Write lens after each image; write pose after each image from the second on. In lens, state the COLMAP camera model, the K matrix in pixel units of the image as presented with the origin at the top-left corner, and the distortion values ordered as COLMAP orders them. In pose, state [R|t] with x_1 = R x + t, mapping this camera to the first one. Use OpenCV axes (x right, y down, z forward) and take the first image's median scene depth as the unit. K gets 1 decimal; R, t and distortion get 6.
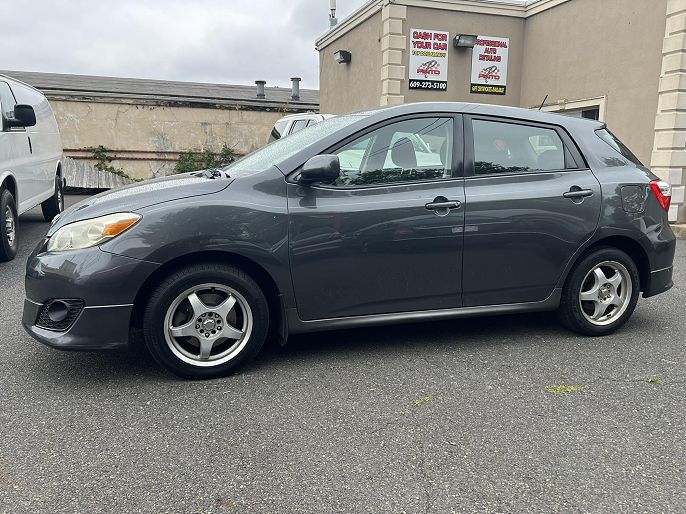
lens RADIAL K [[542.4, 0, 343.0], [0, 542.4, 257.0], [0, 0, 1]] dist [0.048644, -0.048876]
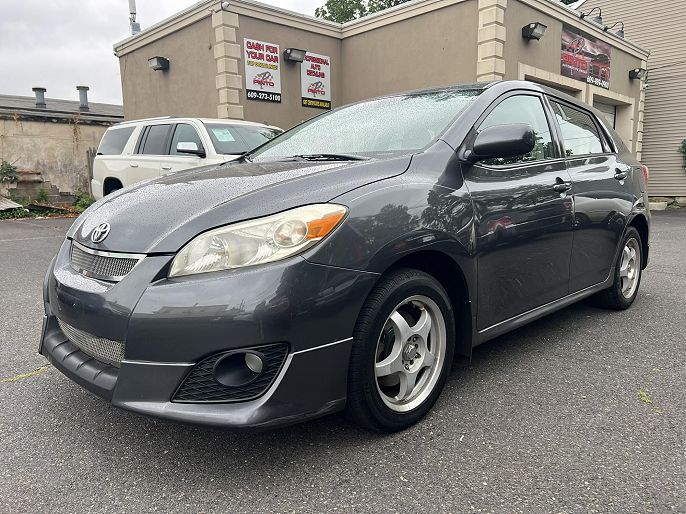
lens RADIAL K [[521.2, 0, 343.0], [0, 521.2, 257.0], [0, 0, 1]] dist [0.025279, -0.010697]
pose [[0.901926, -0.089766, 0.422459, -0.143739], [0.102848, 0.994663, -0.008223, -0.001713], [-0.419466, 0.050866, 0.906345, 0.092579]]
